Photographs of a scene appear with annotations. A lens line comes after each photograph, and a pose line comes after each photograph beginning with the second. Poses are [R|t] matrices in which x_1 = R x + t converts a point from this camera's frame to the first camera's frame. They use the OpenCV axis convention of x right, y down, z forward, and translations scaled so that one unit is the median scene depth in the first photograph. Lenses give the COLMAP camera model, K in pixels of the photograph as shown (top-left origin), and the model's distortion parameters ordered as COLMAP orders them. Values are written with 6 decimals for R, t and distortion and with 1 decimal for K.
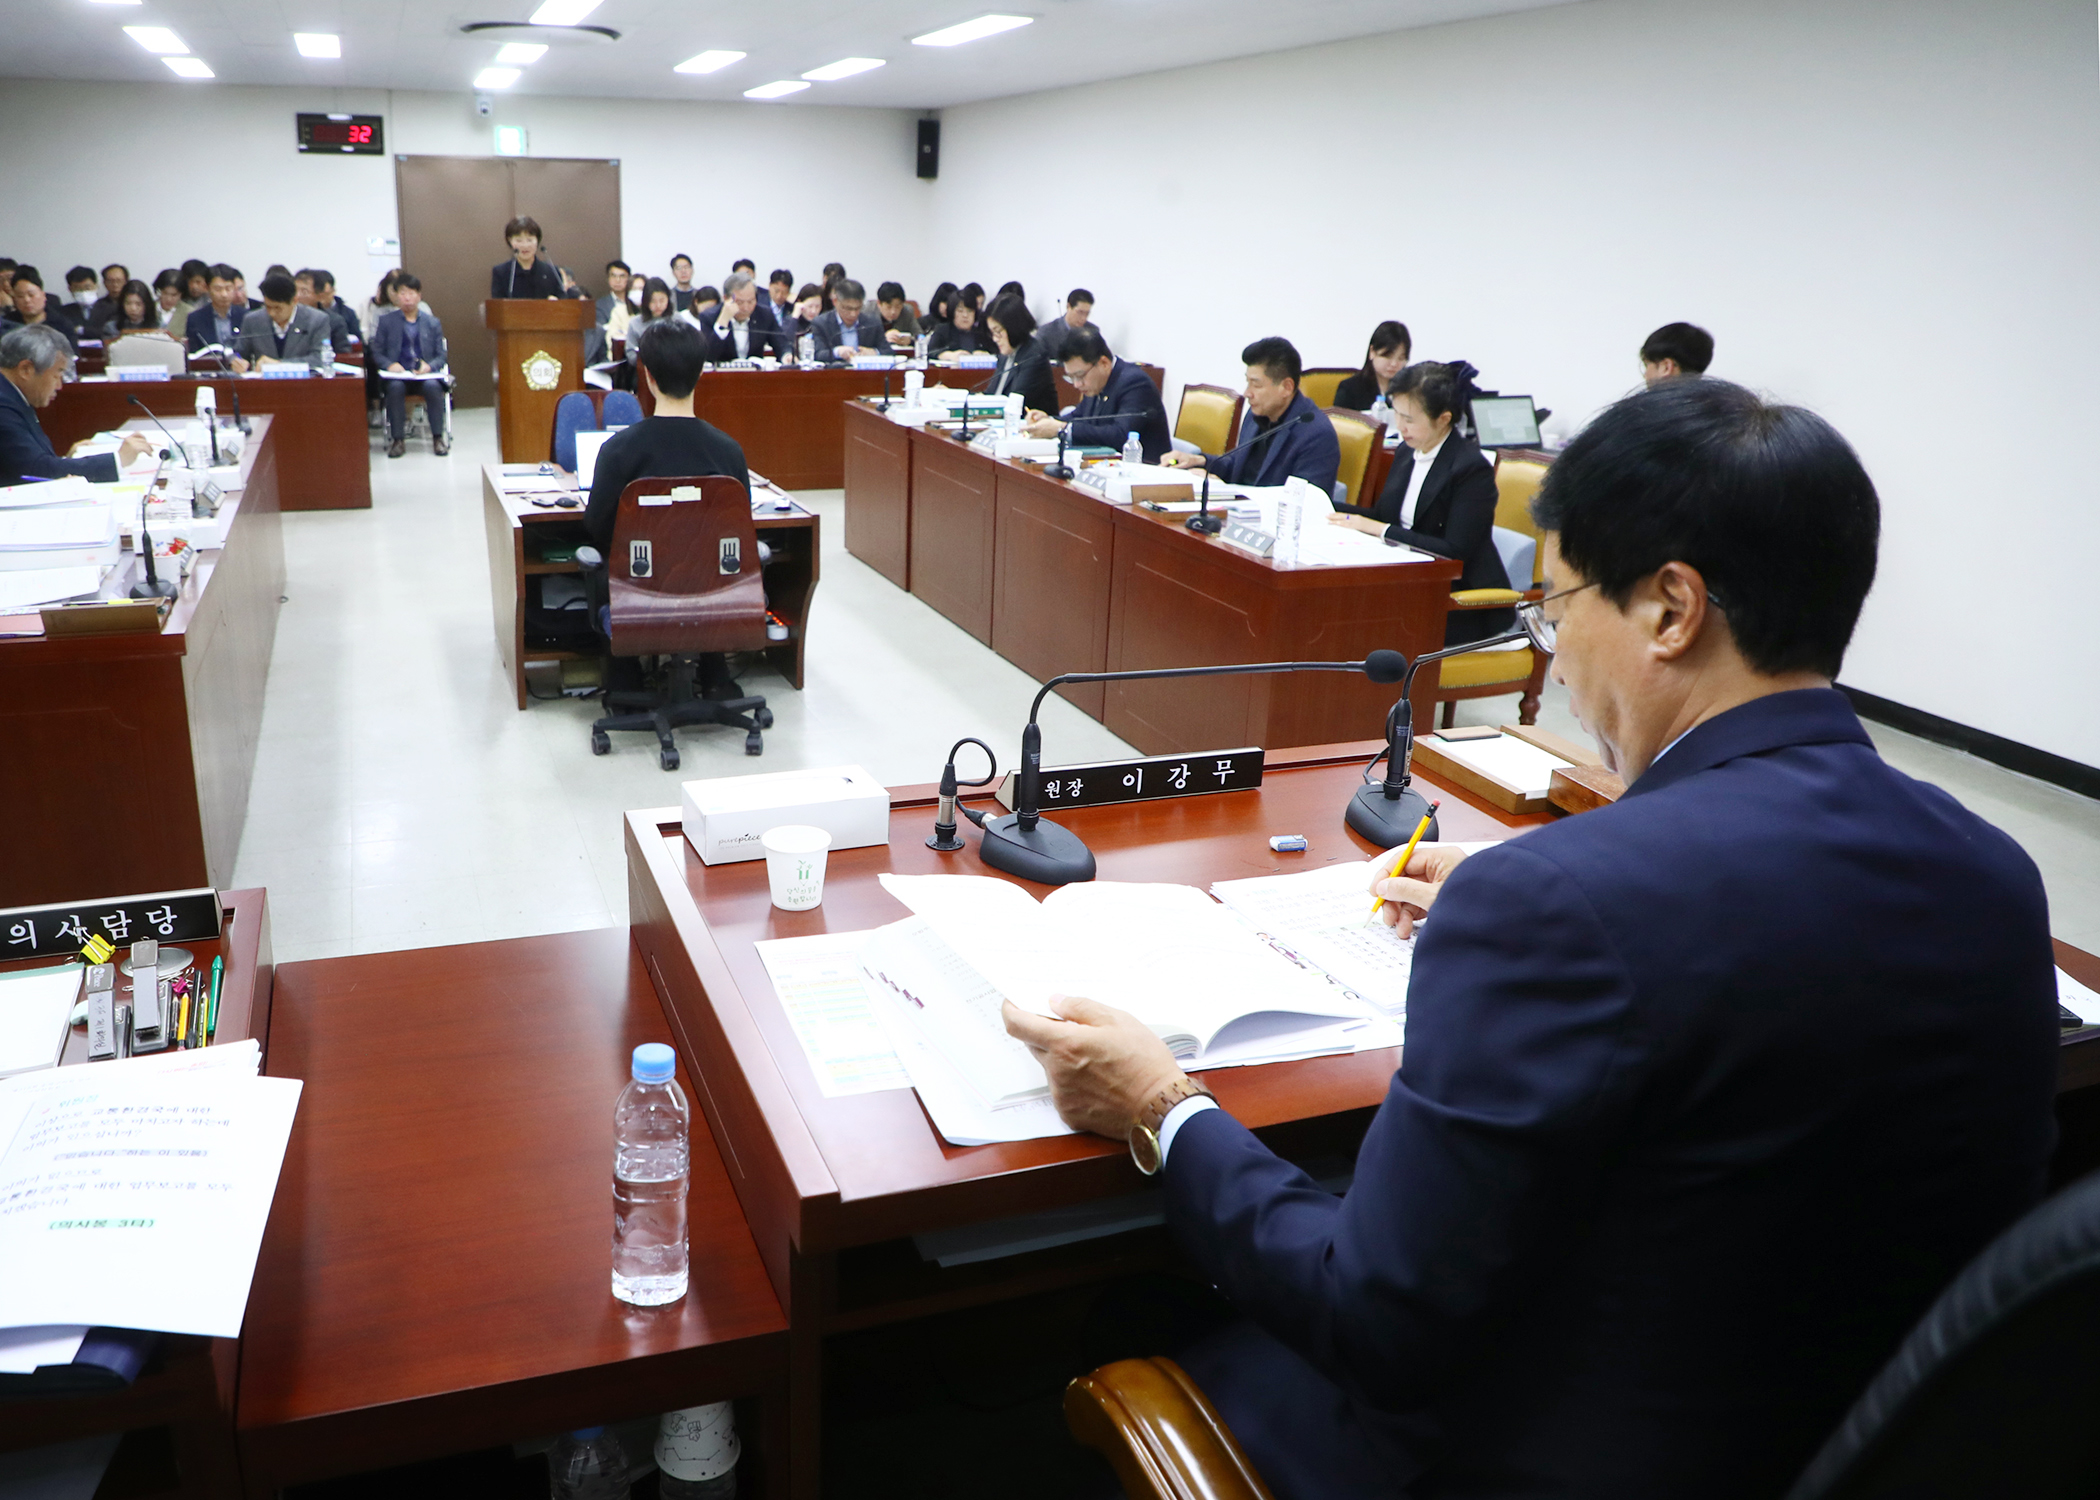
lens RADIAL K [[1671.7, 0, 977.7], [0, 1671.7, 750.0], [0, 0, 1]] dist [-0.083835, 0.041141]
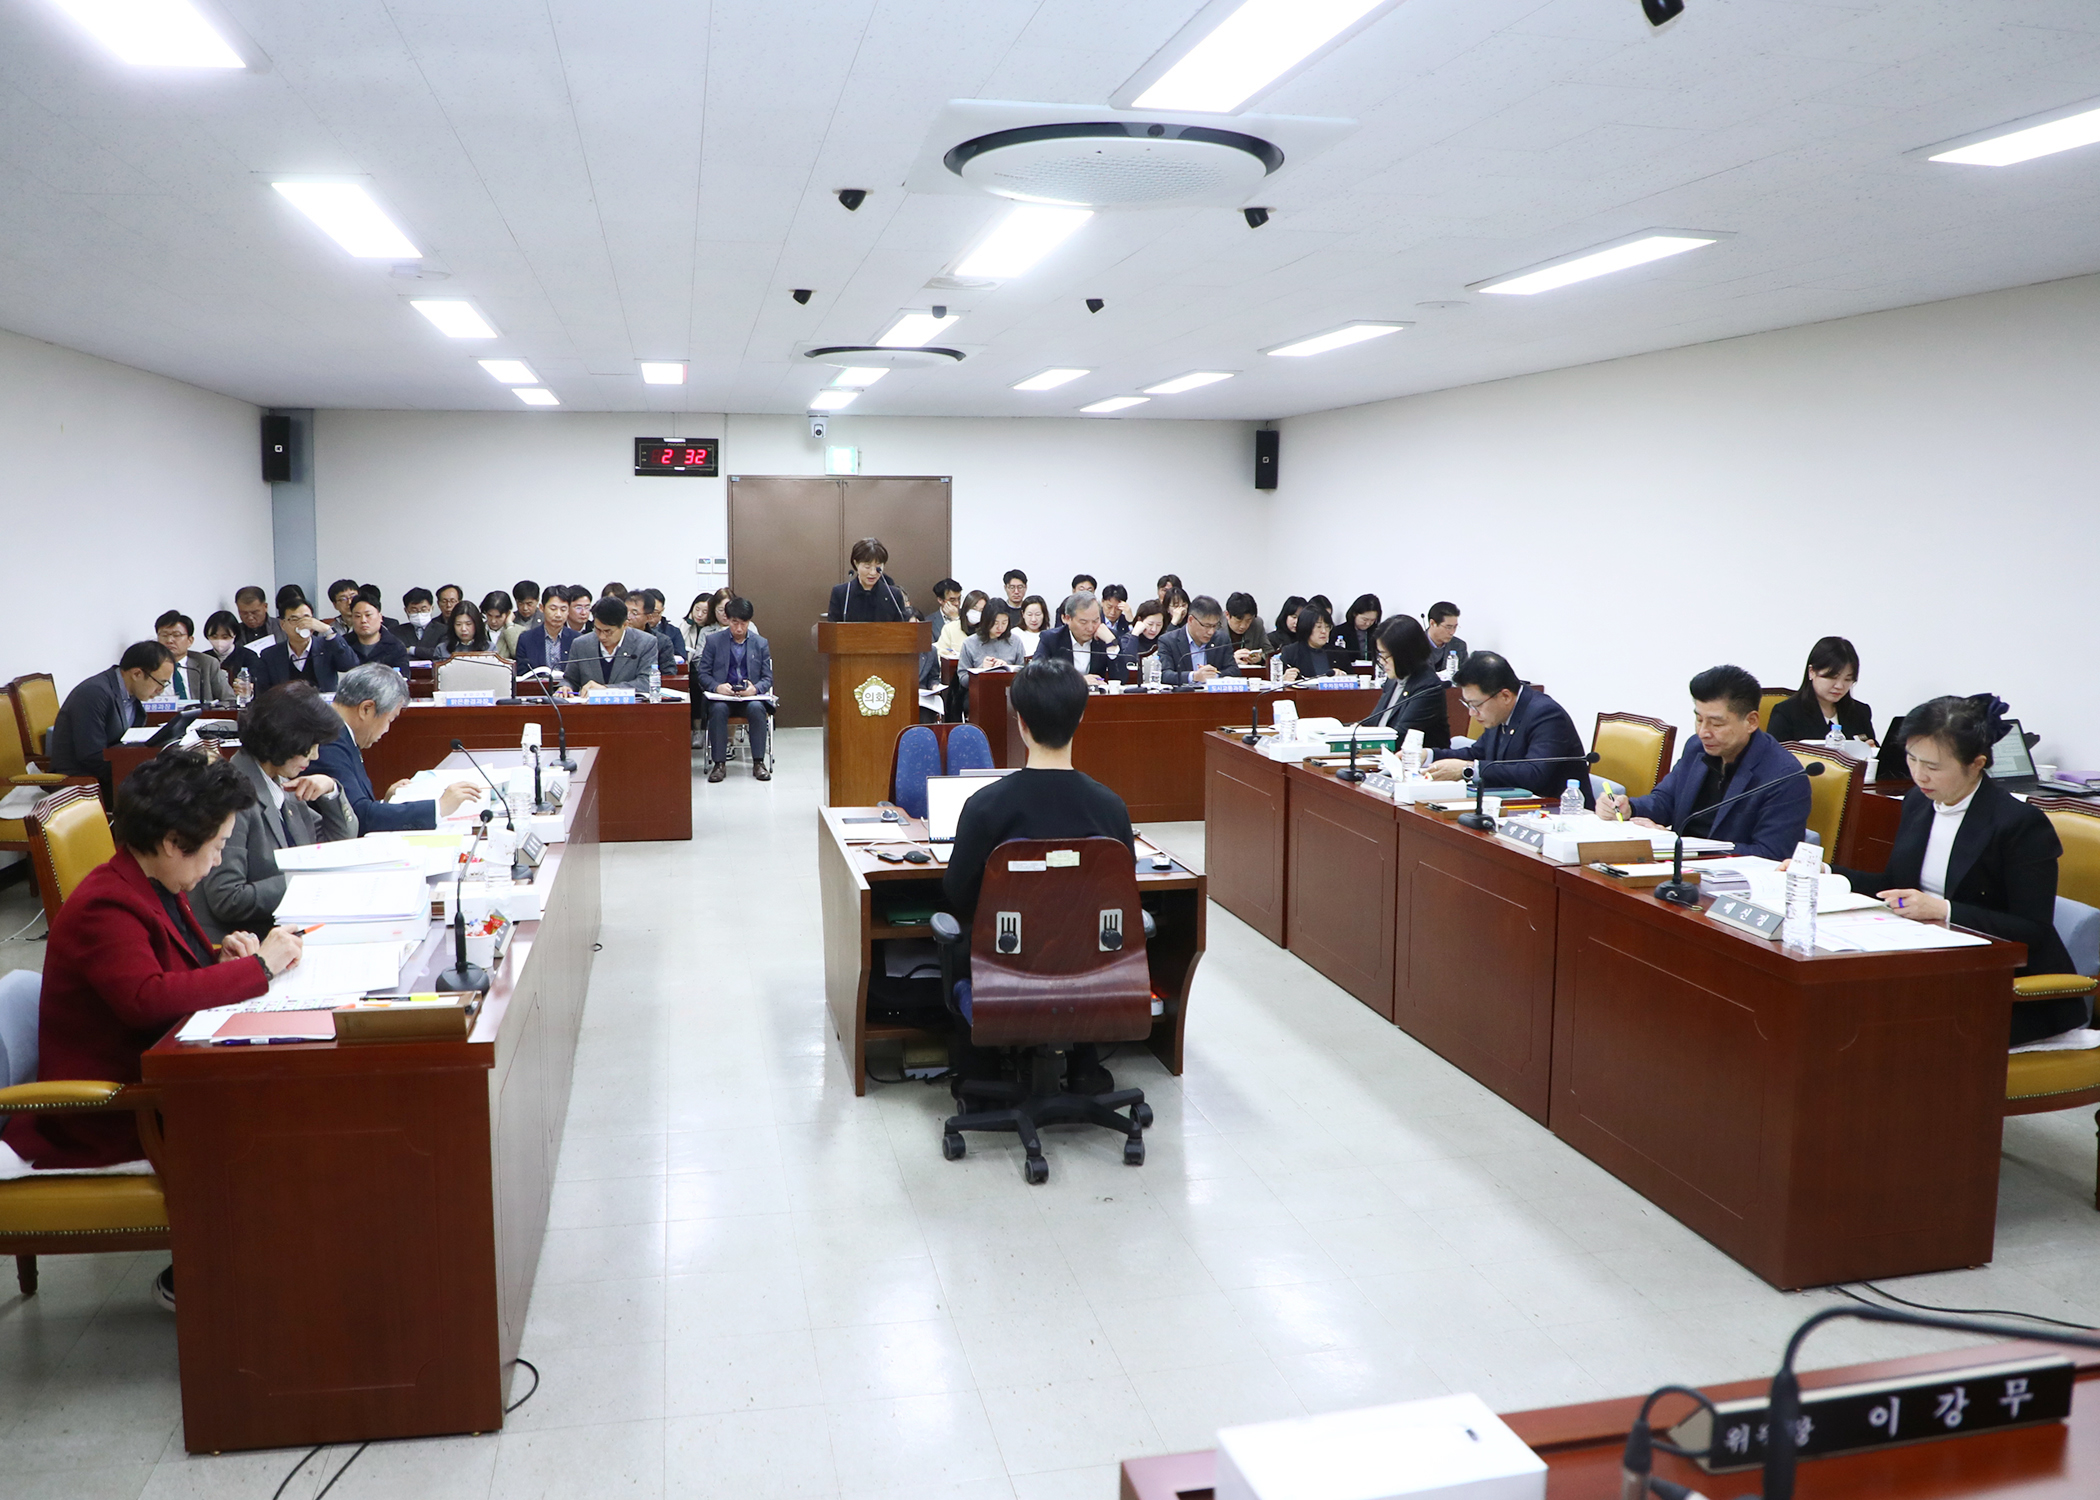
lens RADIAL K [[1724.1, 0, 1049.5], [0, 1724.1, 690.4], [0, 0, 1]] dist [-0.070245, 0.010587]
pose [[0.990839, -0.010778, -0.134617, -0.049298], [-0.018055, 0.977290, -0.211137, -0.040669], [0.133836, 0.211633, 0.968142, 0.092994]]
